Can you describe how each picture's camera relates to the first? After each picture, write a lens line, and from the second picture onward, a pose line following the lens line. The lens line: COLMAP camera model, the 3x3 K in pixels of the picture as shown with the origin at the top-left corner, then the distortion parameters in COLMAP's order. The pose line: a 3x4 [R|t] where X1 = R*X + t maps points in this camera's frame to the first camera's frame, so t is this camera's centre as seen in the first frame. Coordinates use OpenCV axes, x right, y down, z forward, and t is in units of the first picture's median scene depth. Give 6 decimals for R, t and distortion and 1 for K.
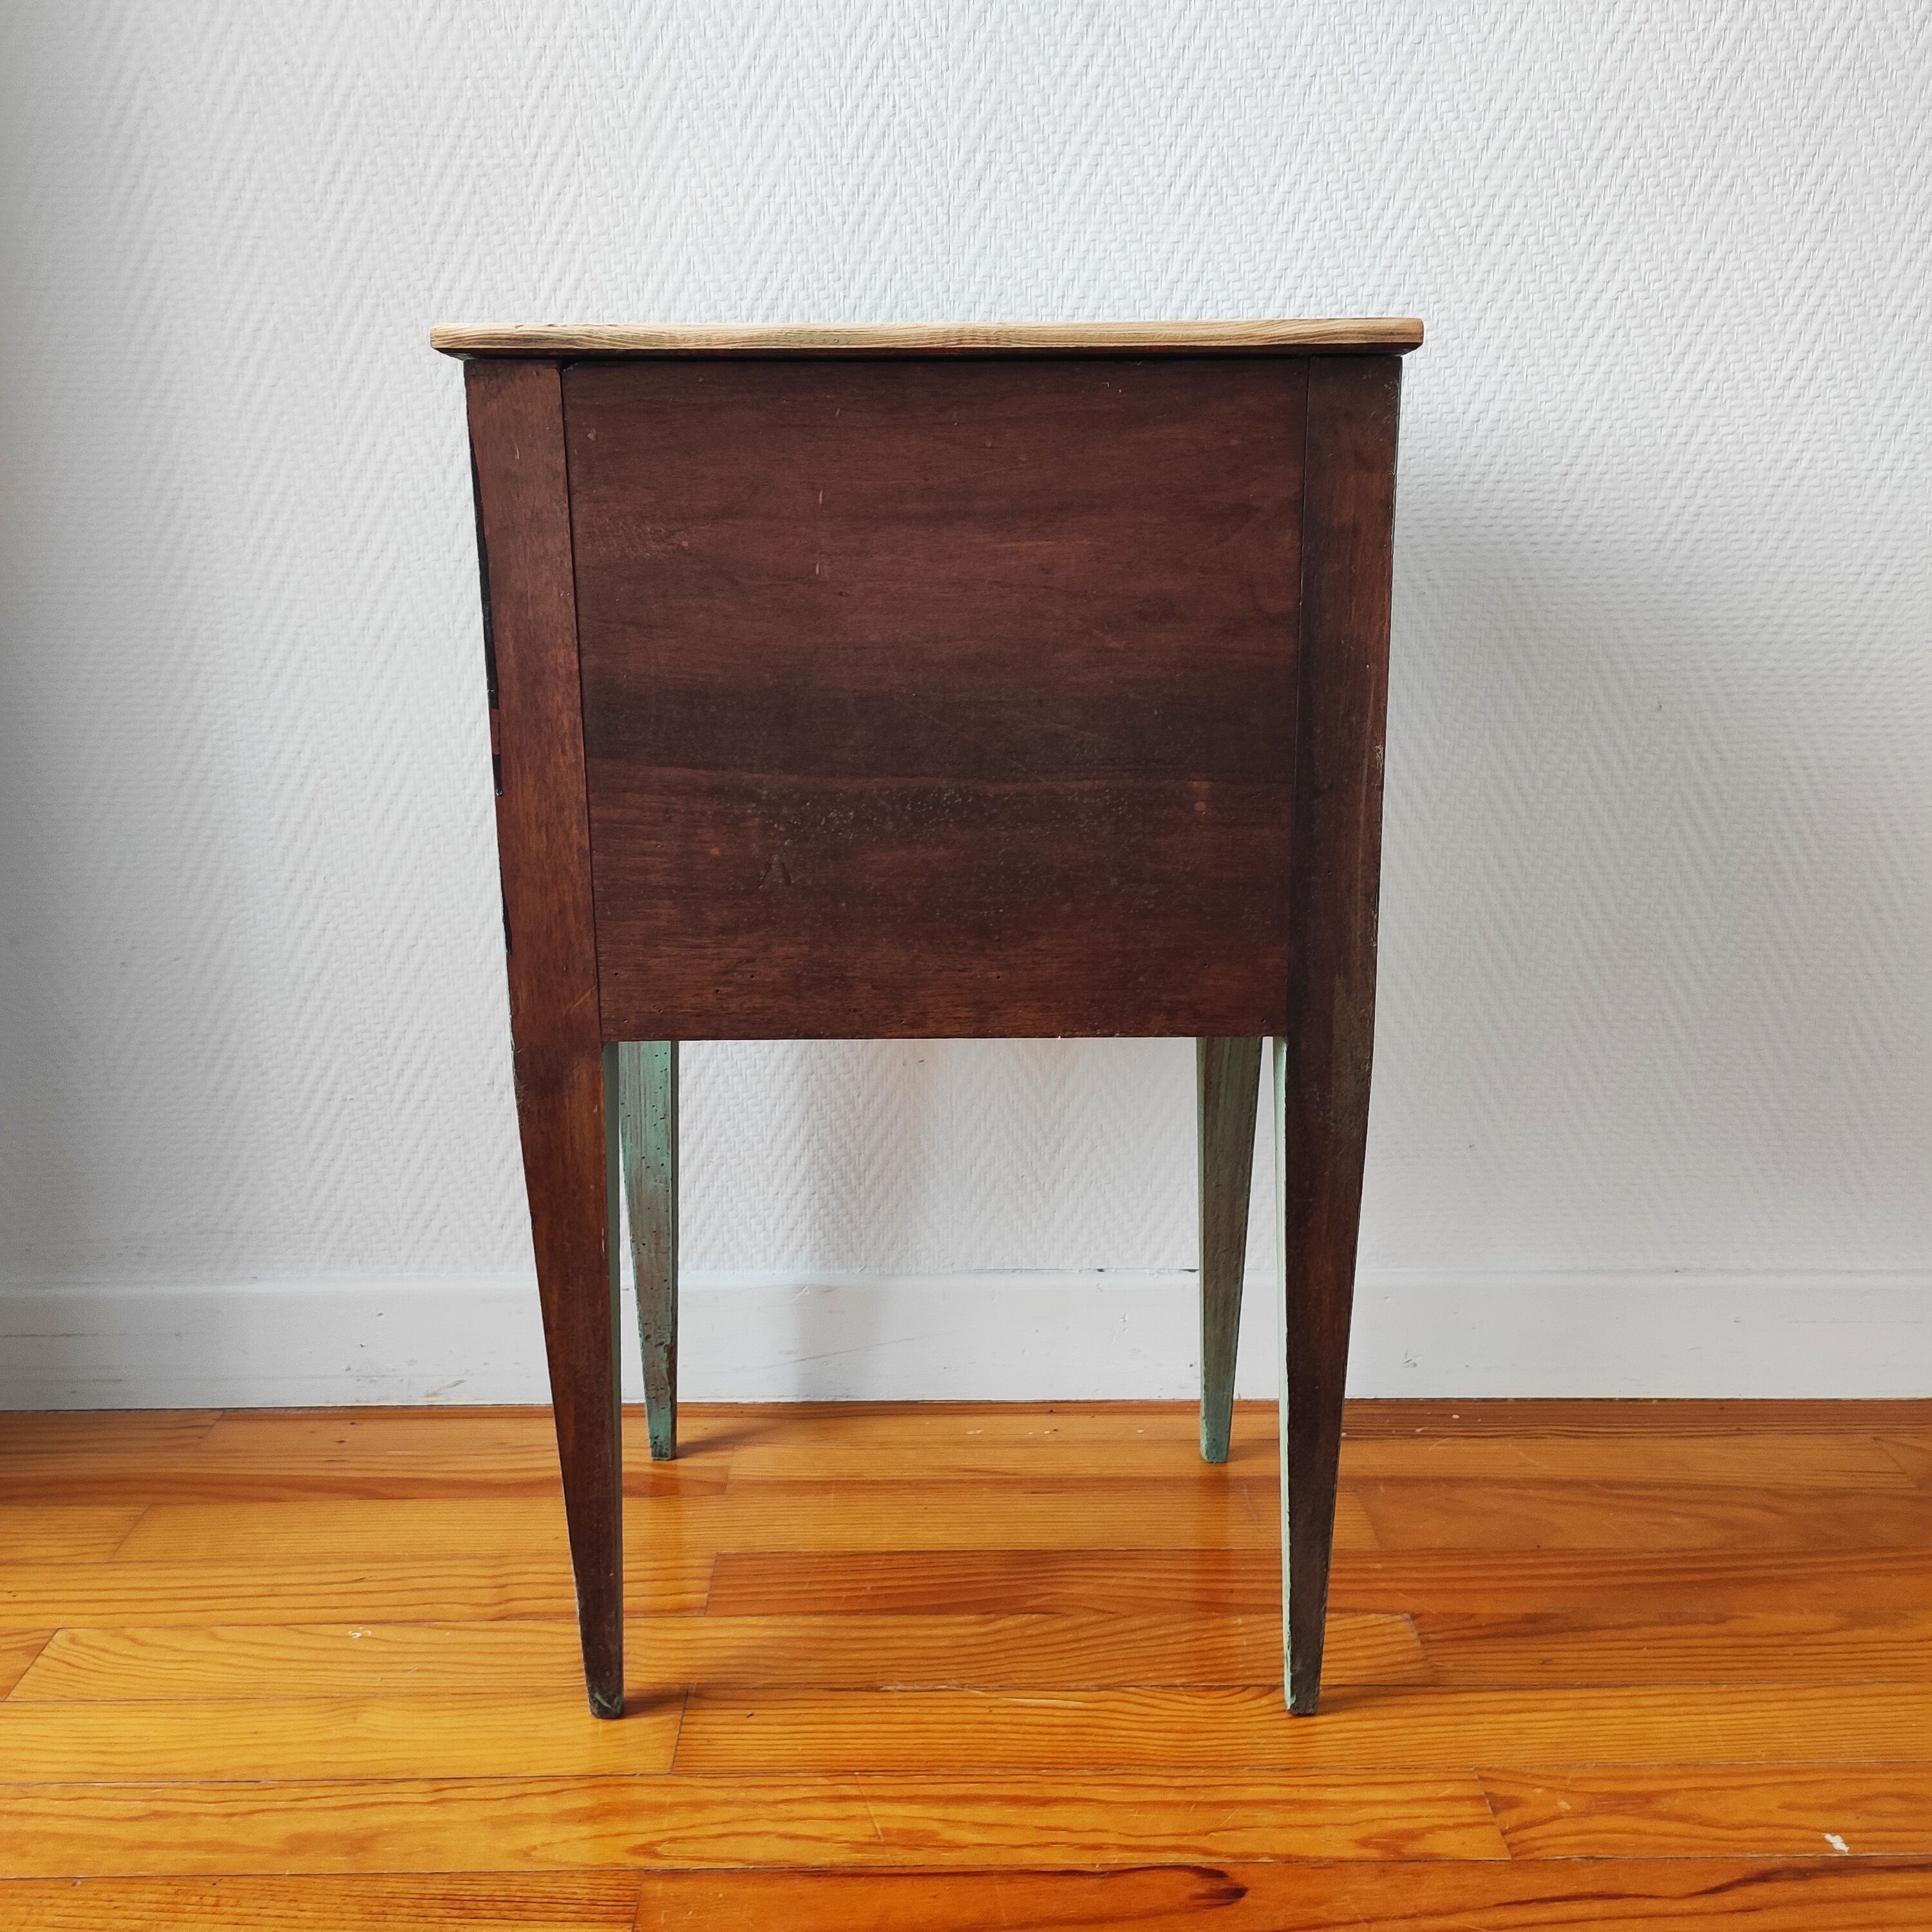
lens RADIAL K [[1927.7, 0, 969.9], [0, 1927.7, 973.0], [0, 0, 1]] dist [0.042971, 0.000000]
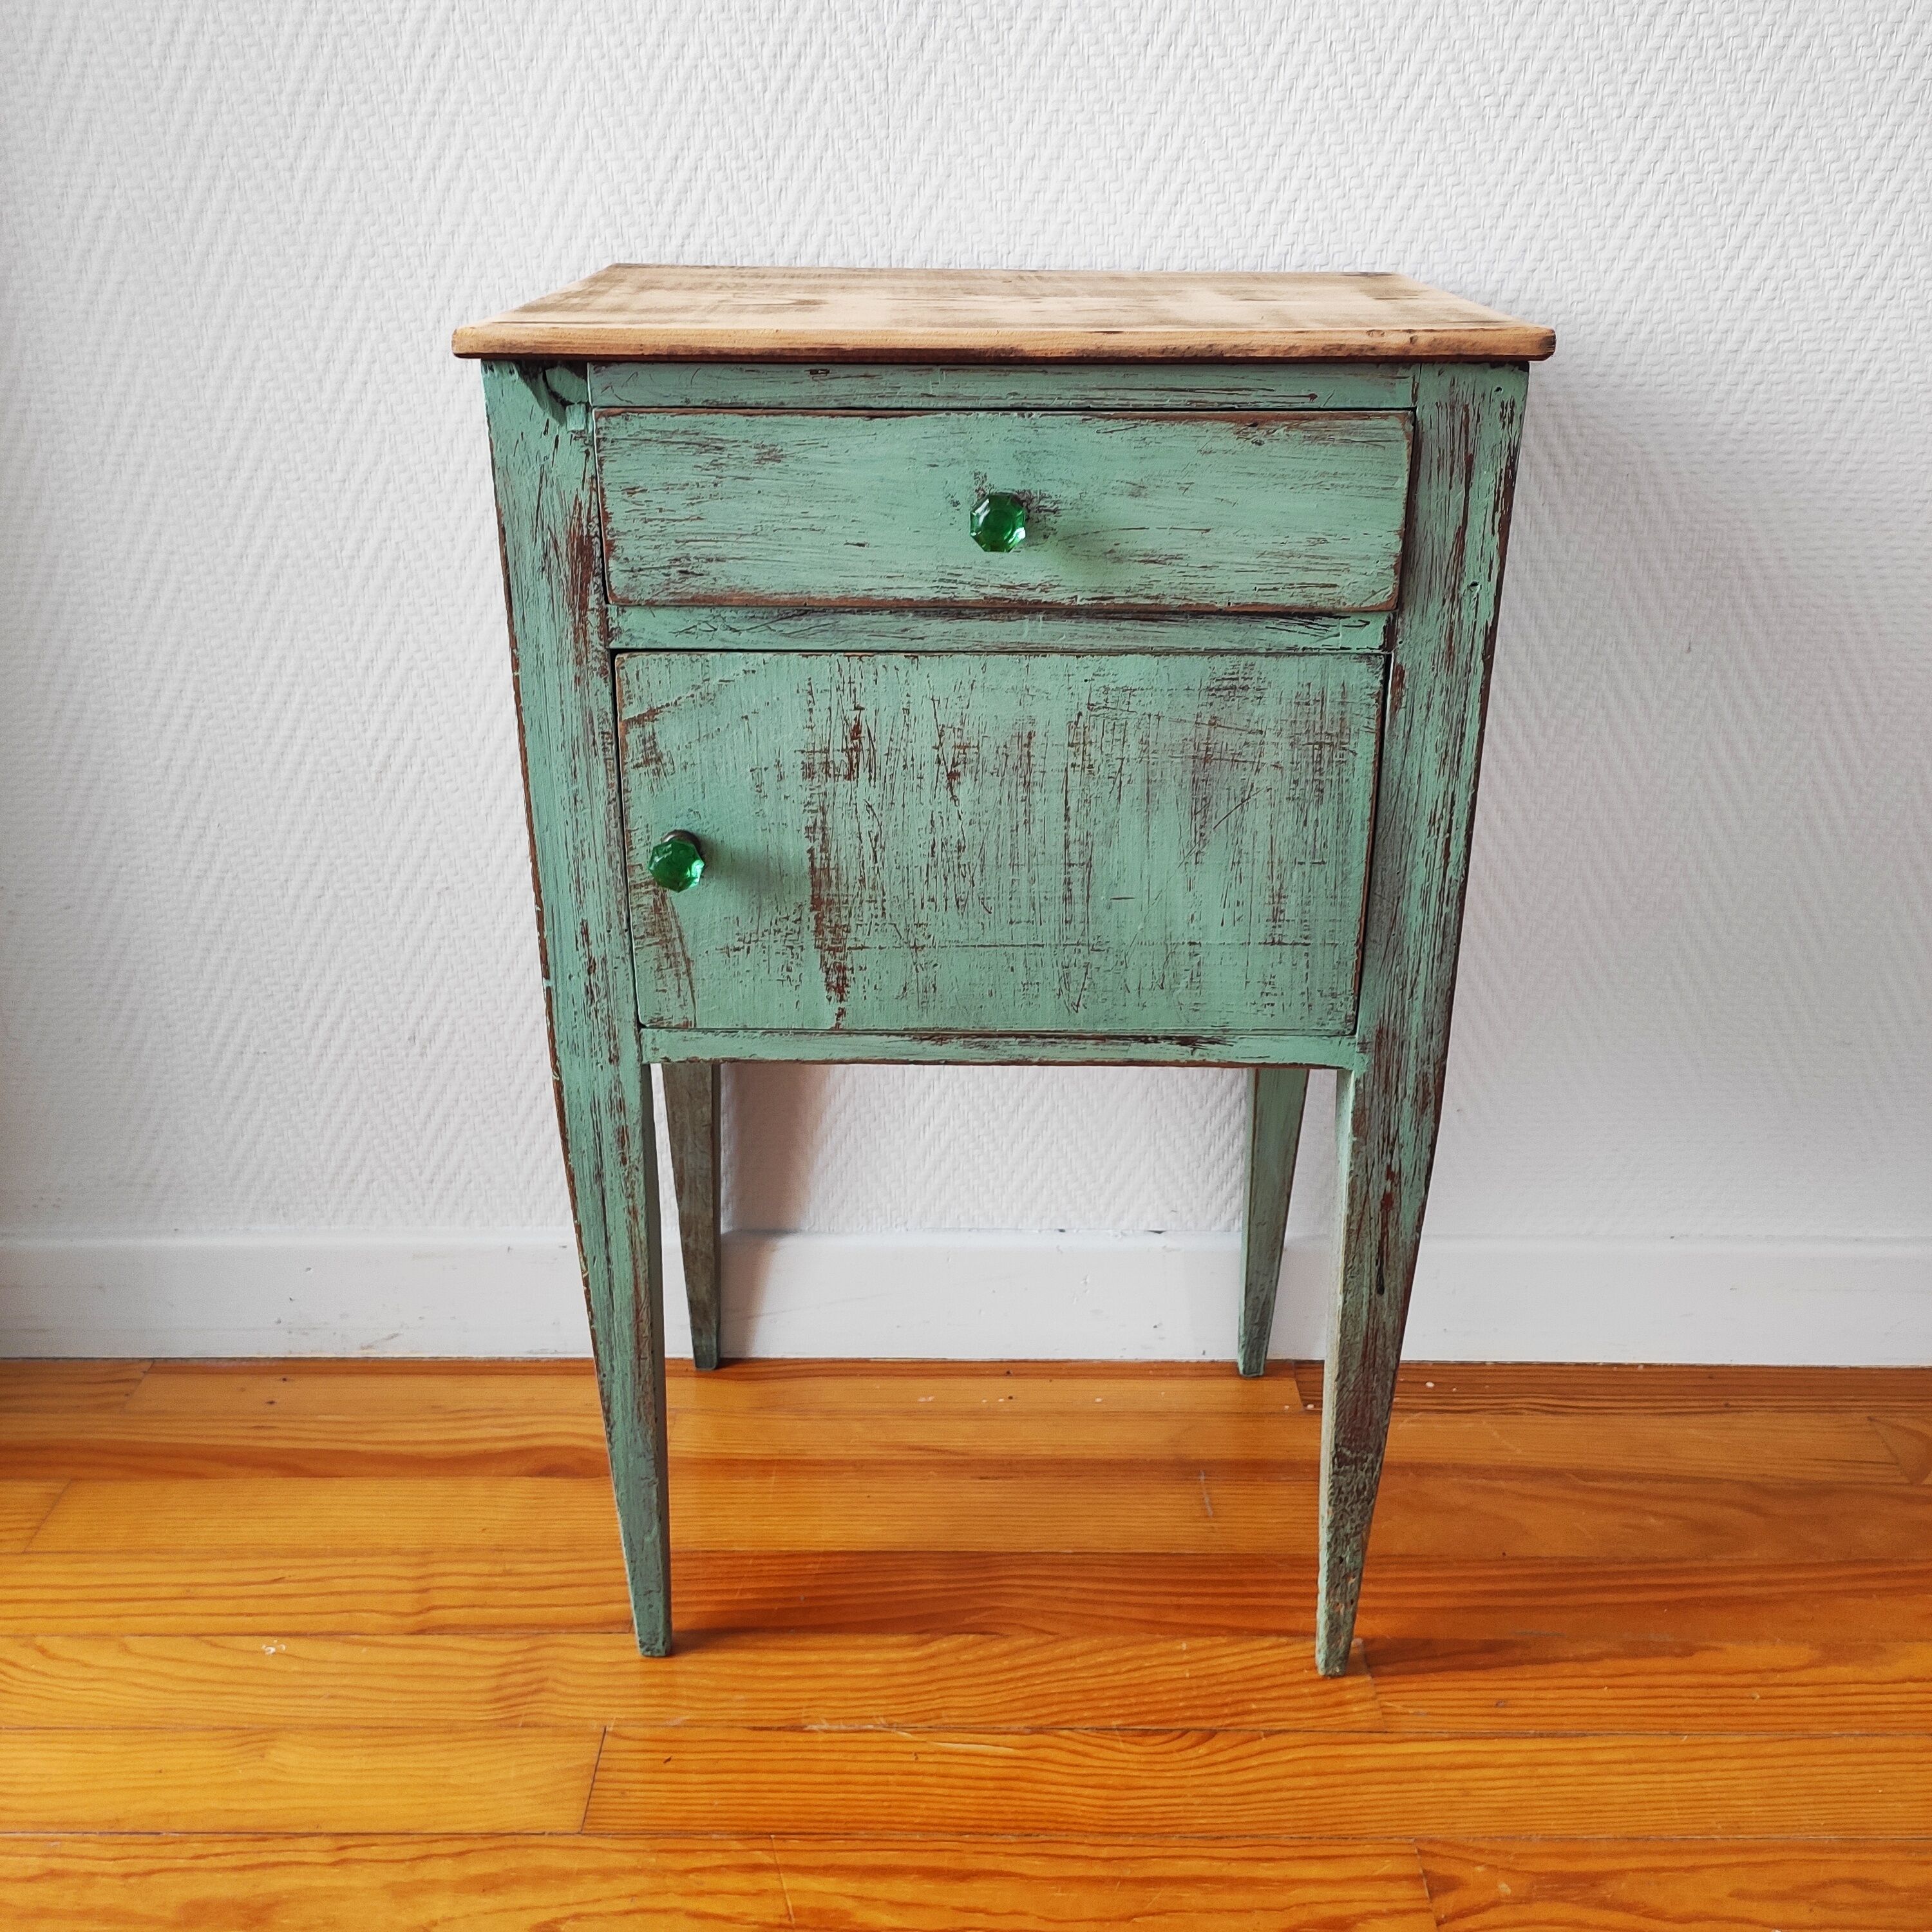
lens RADIAL K [[1927.7, 0, 973.1], [0, 1927.7, 964.2], [0, 0, 1]] dist [0.042971, 0.000000]
pose [[0.999802, 0.008114, -0.018167, 0.045307], [-0.005255, 0.988327, 0.152259, -0.134618], [0.019190, -0.152133, 0.988174, 0.090778]]
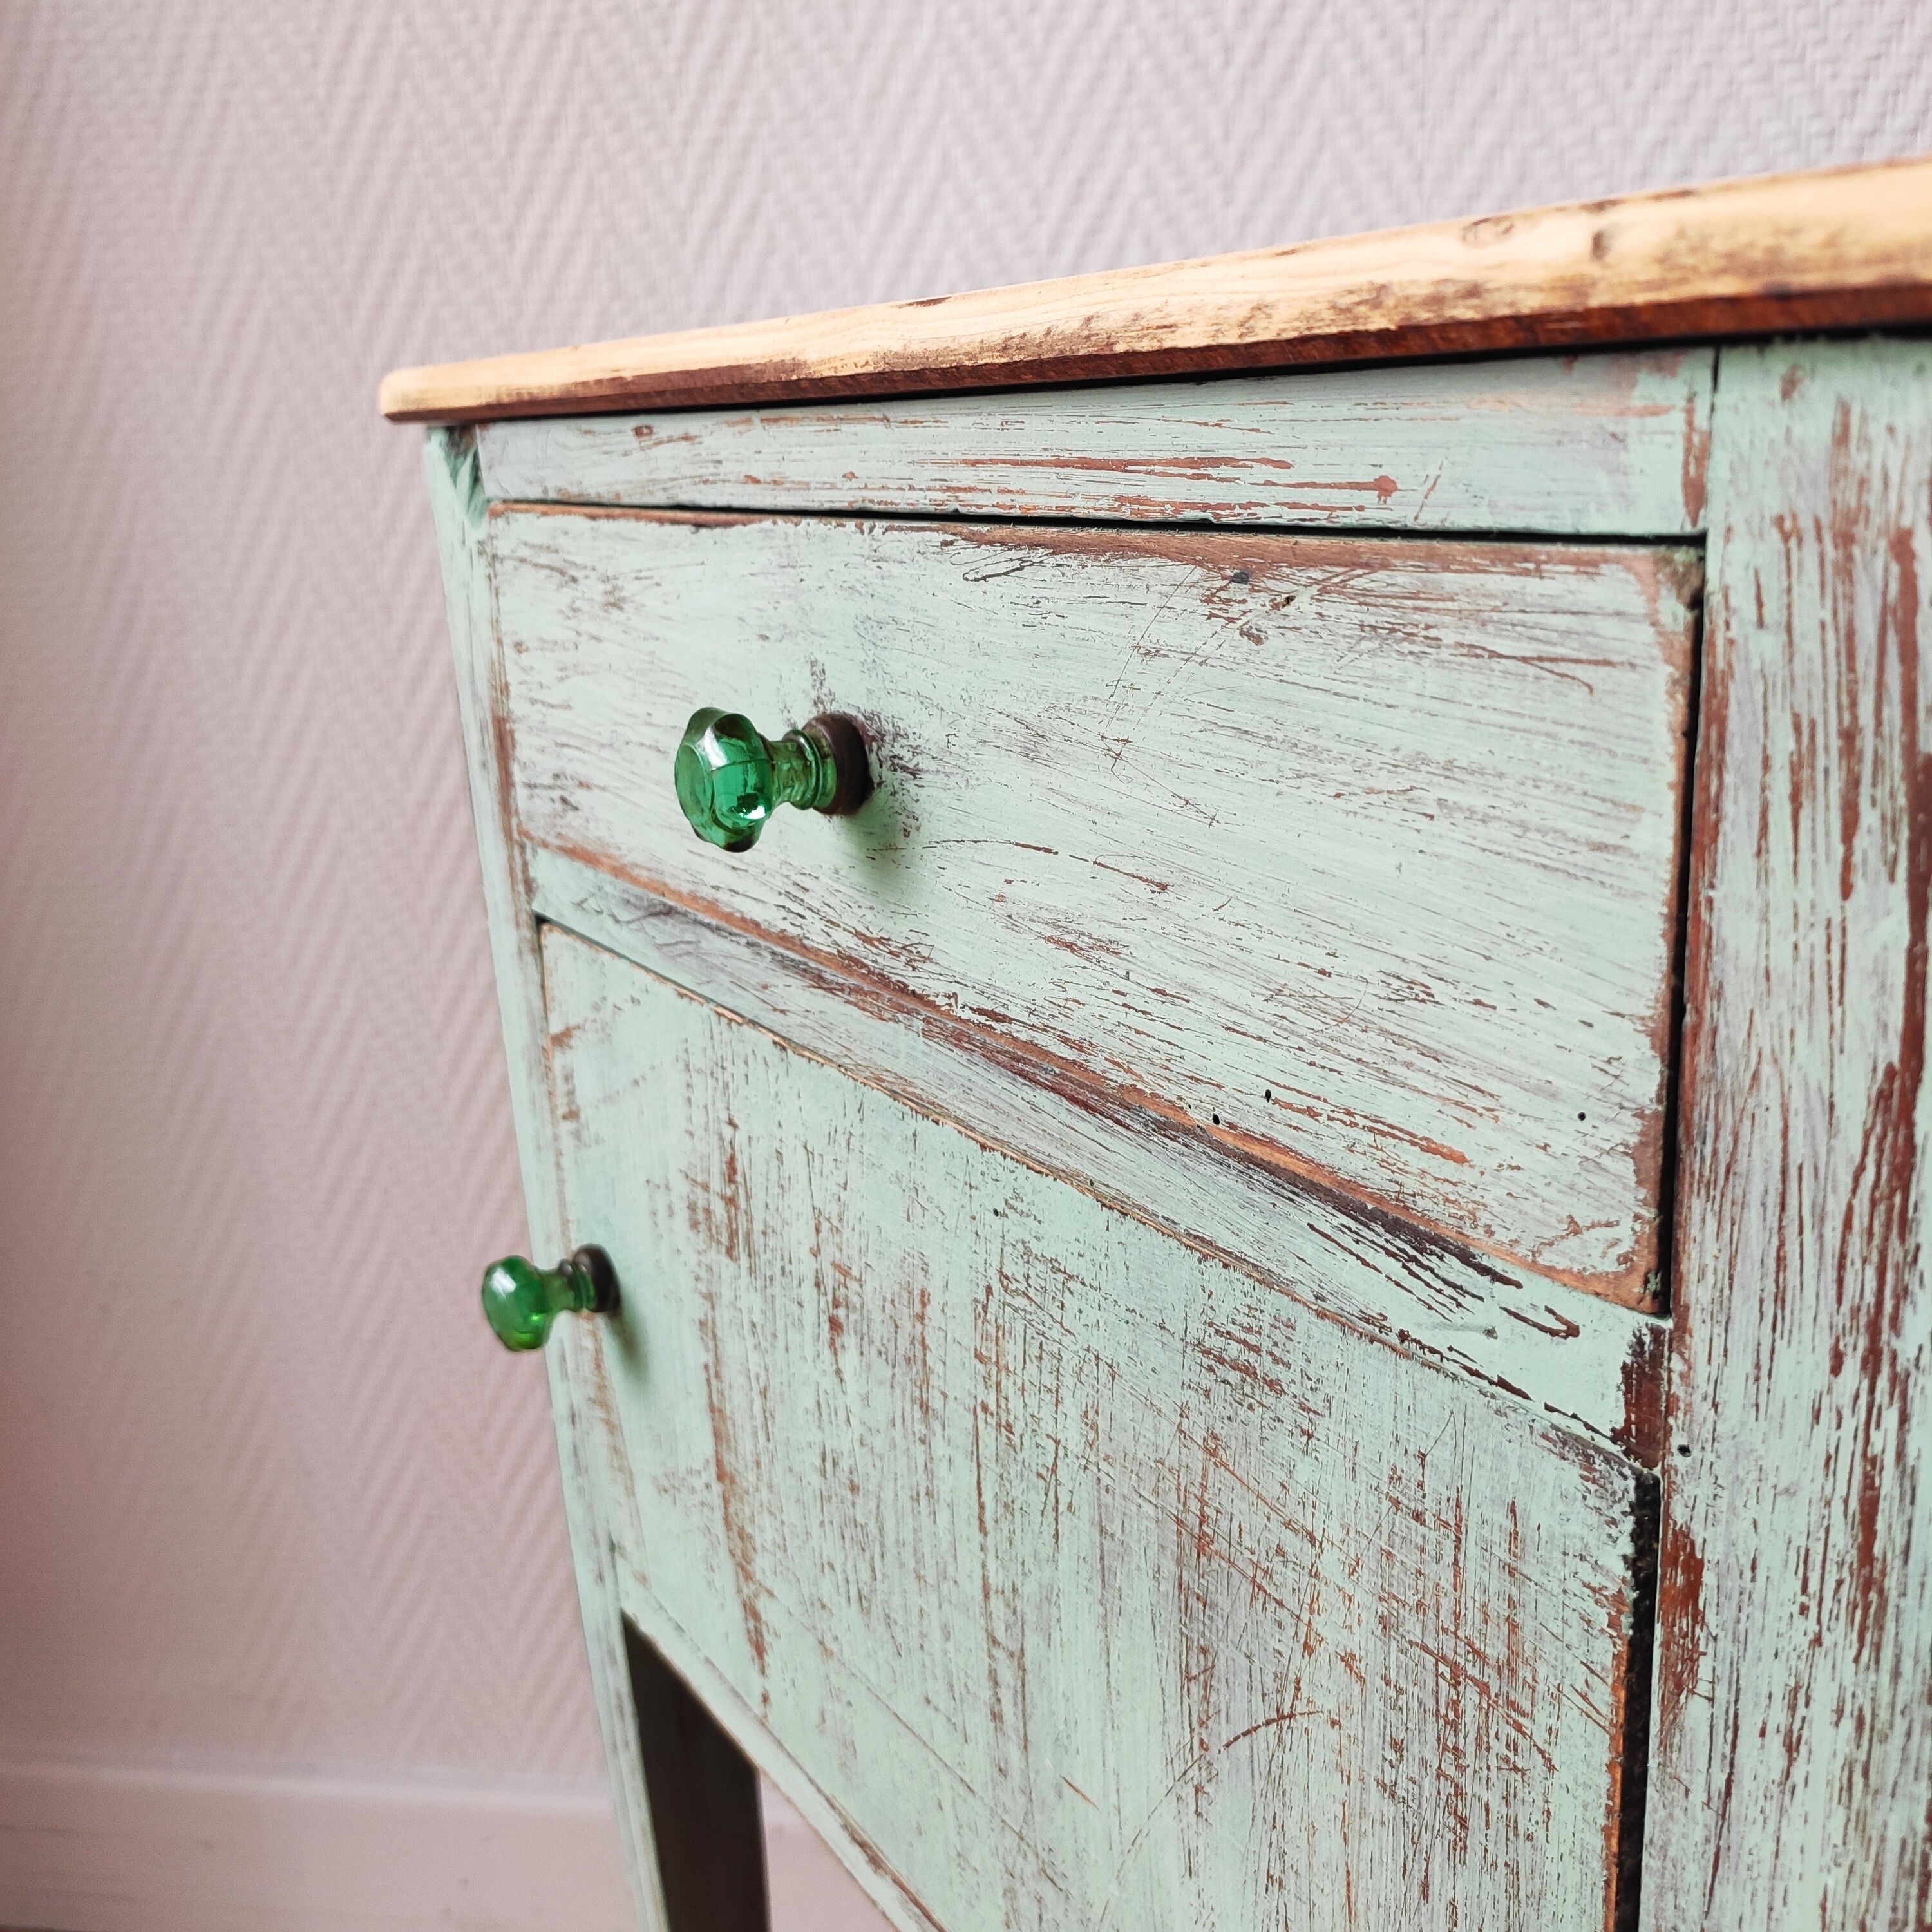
lens RADIAL K [[1927.7, 0, 996.8], [0, 1927.7, 959.7], [0, 0, 1]] dist [0.042971, 0.000000]
pose [[0.552390, 0.202722, -0.808560, 0.276462], [-0.164443, 0.977418, 0.132714, -0.198299], [0.817205, 0.059652, 0.573252, 0.625142]]
